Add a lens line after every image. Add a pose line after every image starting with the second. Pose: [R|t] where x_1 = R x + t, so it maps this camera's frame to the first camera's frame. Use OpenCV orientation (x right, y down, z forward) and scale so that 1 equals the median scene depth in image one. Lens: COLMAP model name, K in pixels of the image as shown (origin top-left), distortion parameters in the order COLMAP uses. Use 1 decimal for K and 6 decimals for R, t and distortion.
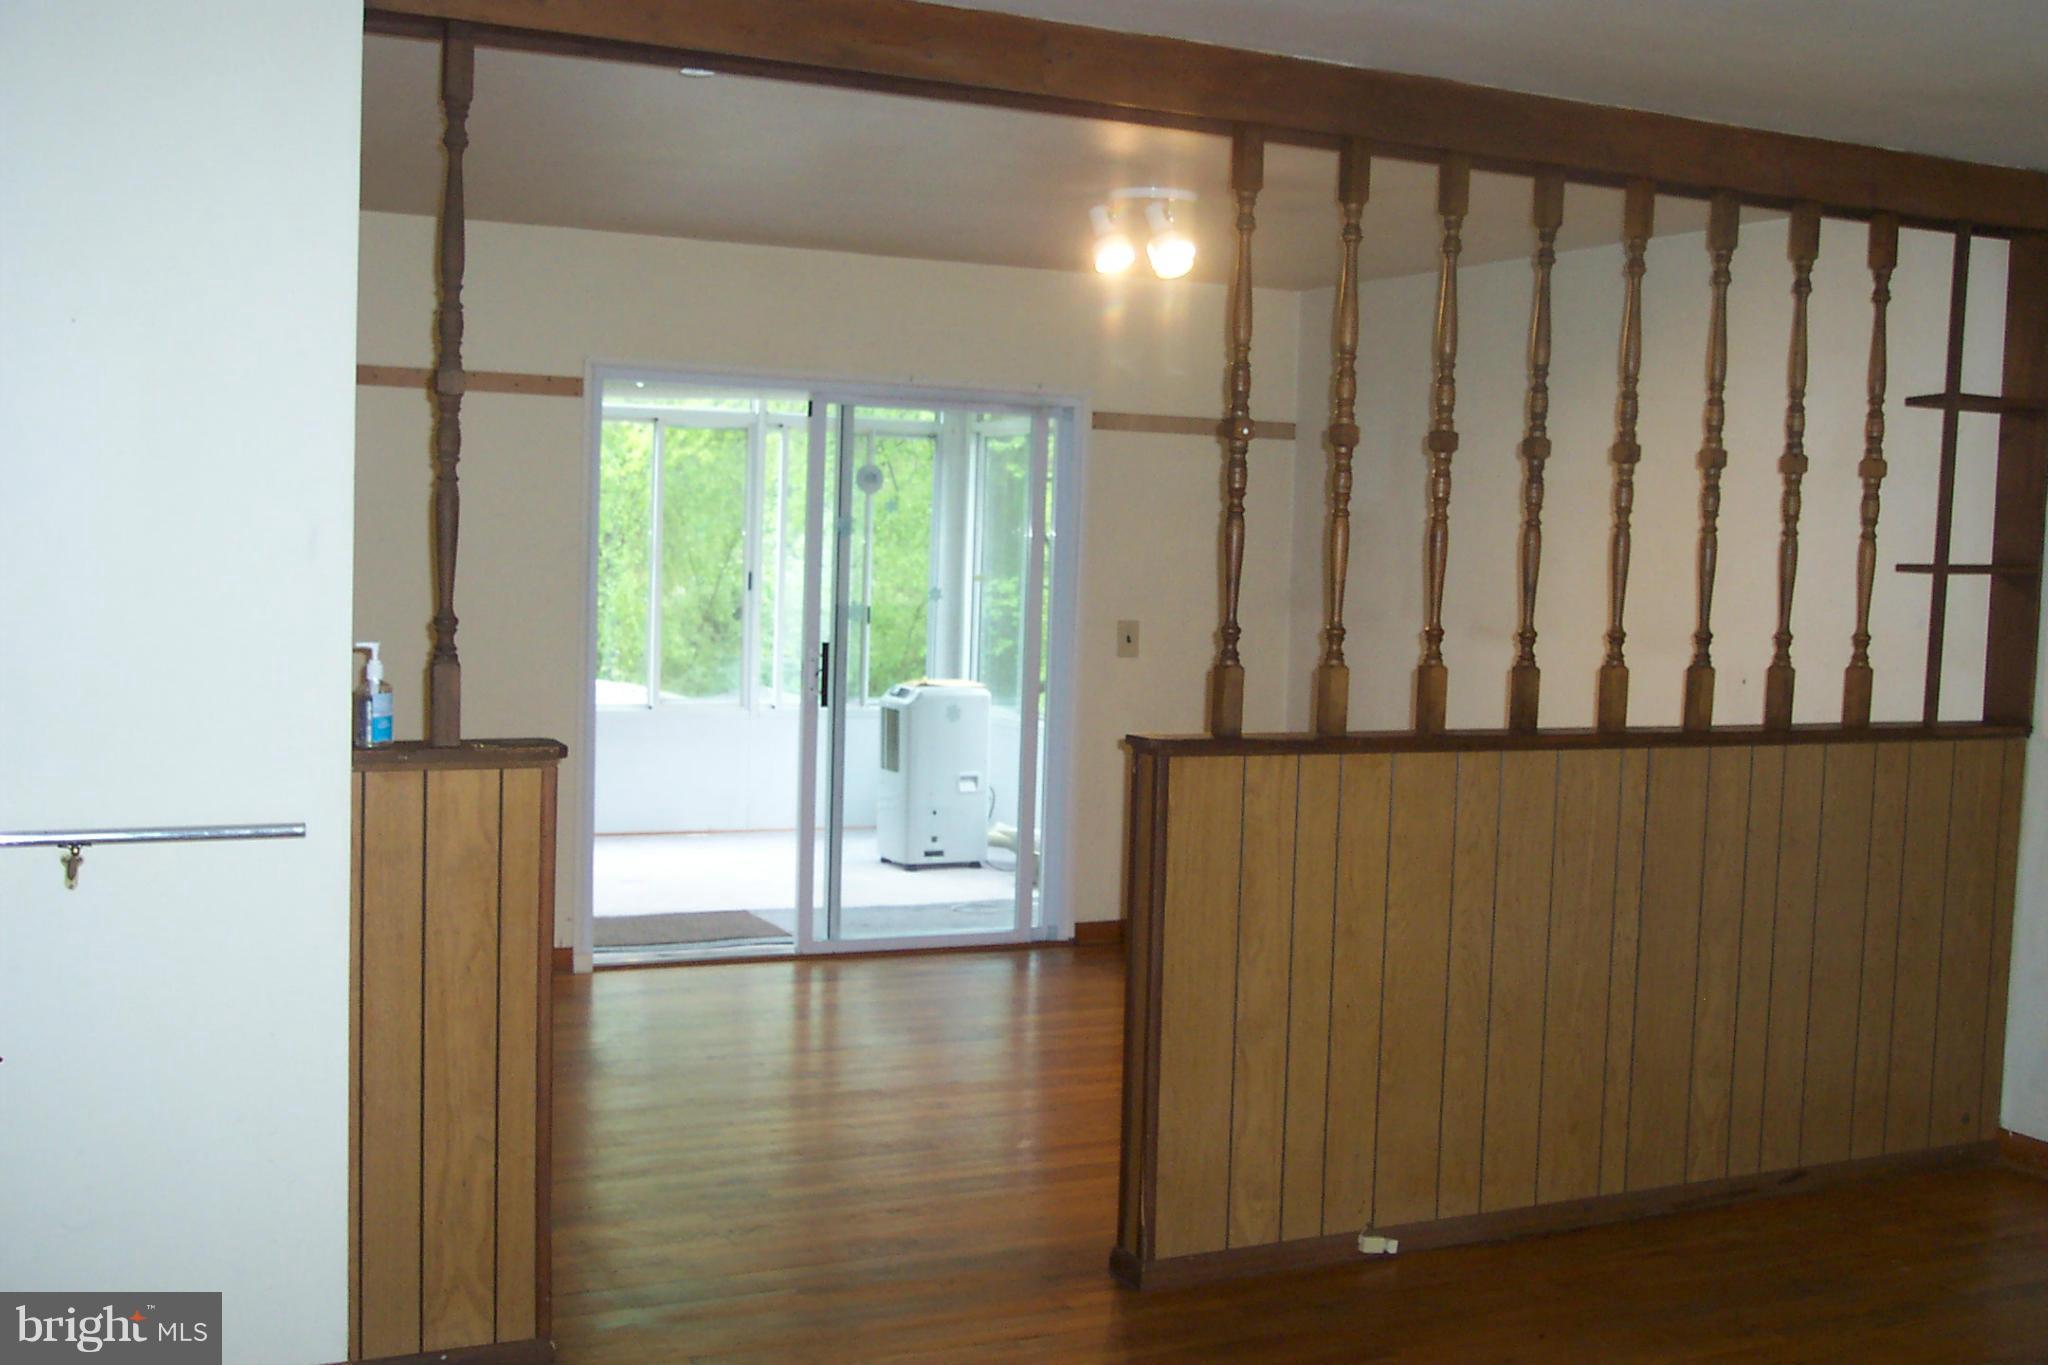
lens RADIAL K [[2174.3, 0, 1024.2], [0, 2174.3, 605.4], [0, 0, 1]] dist [-0.091725, -0.004940]
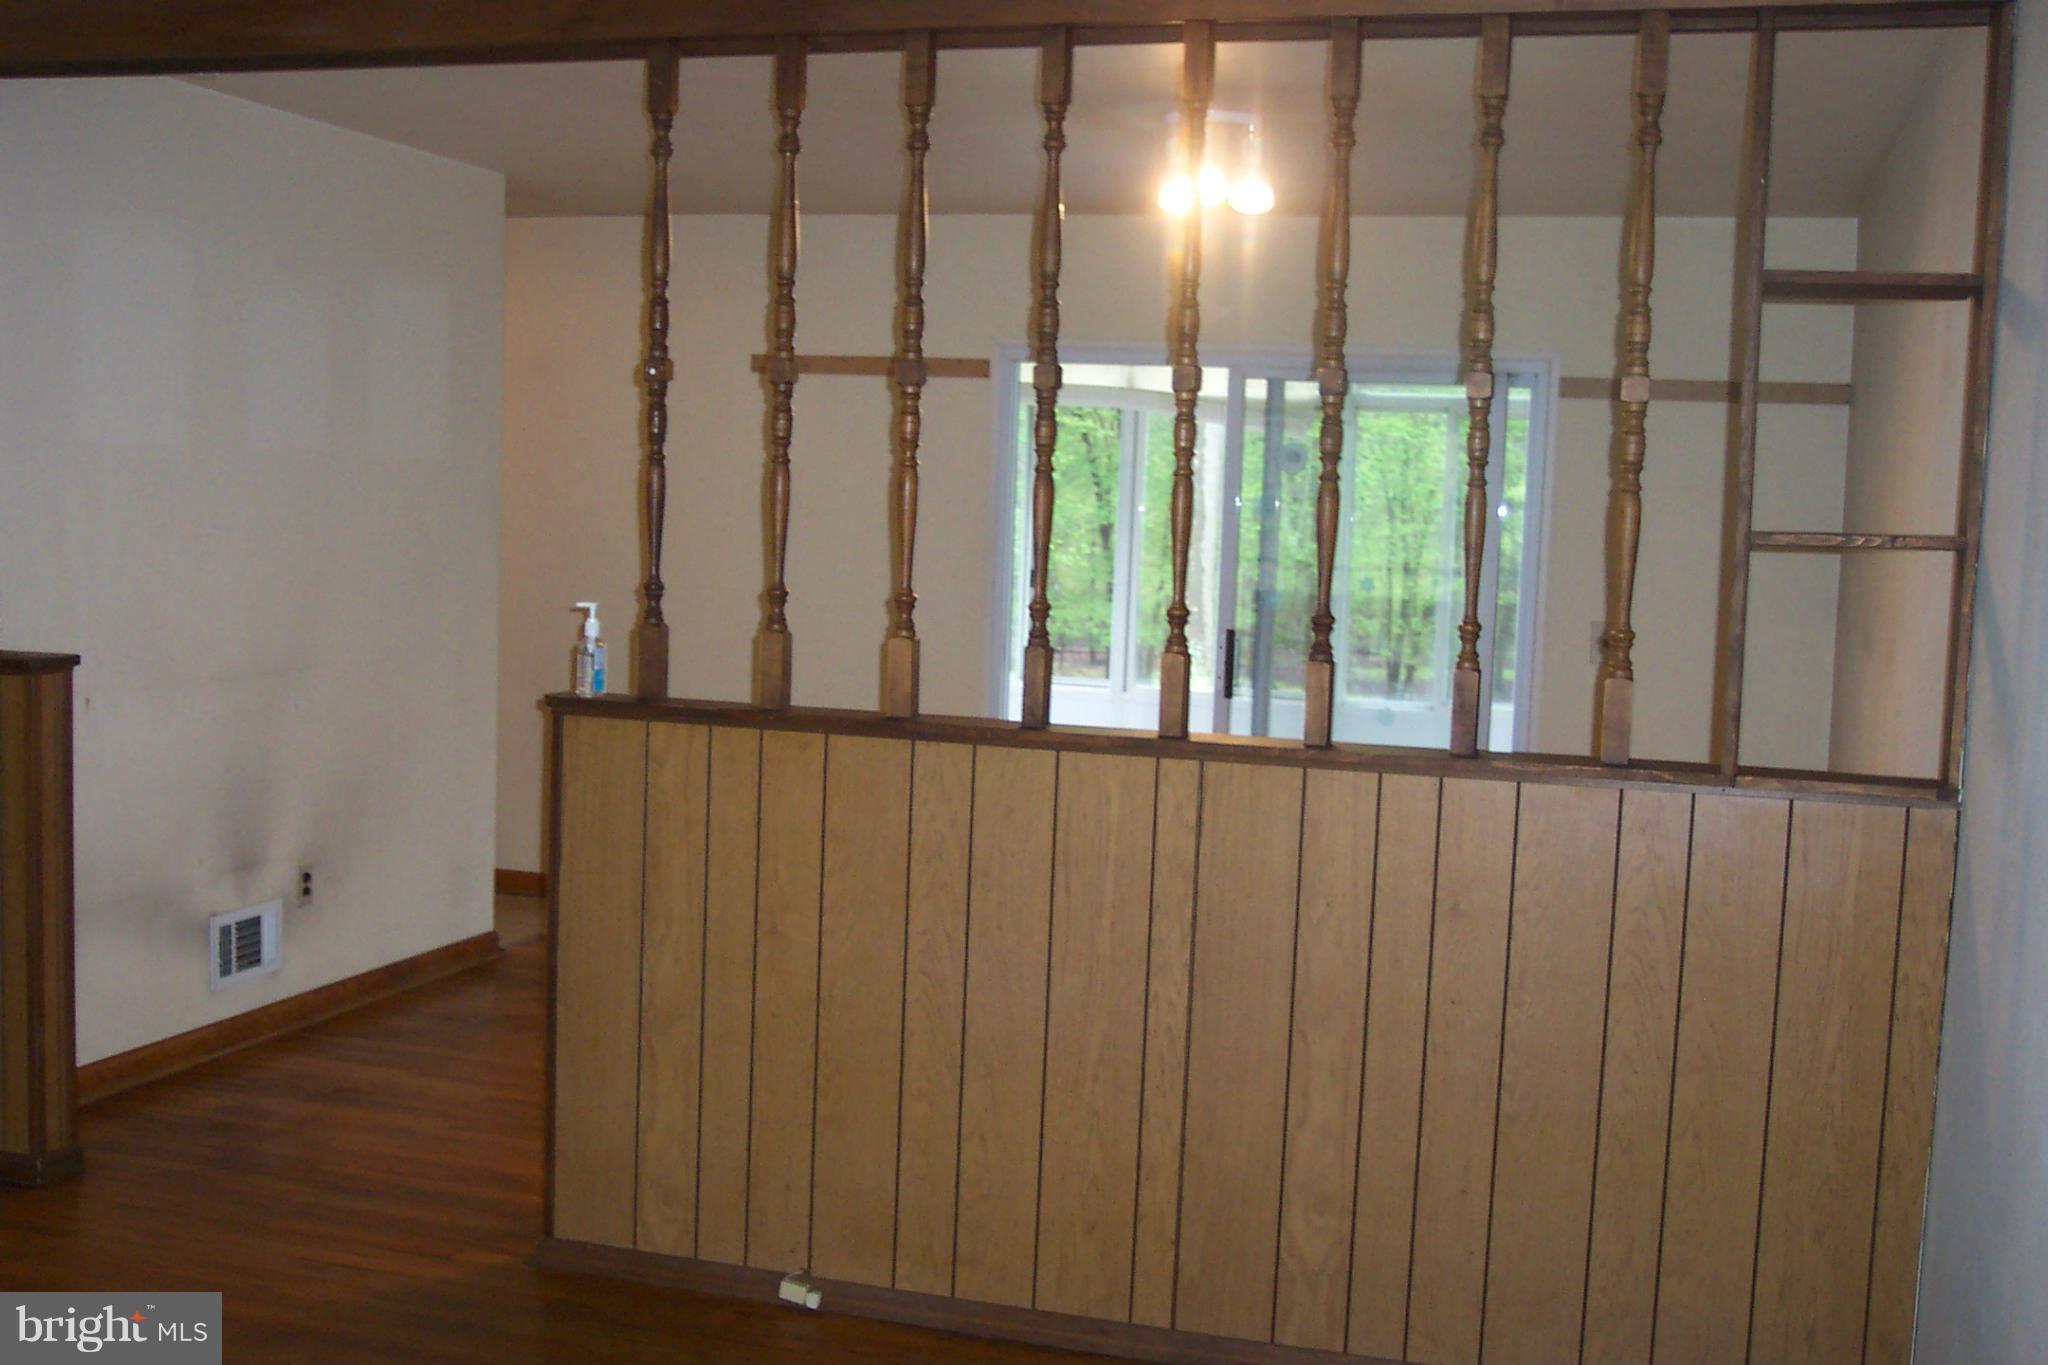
lens RADIAL K [[2206.1, 0, 1022.6], [0, 2206.1, 624.2], [0, 0, 1]] dist [-0.096247, 0.059798]
pose [[0.738711, 0.031895, -0.673267, 0.803618], [-0.034693, 0.999355, 0.009277, 0.012809], [0.673129, 0.016505, 0.739341, 0.388783]]
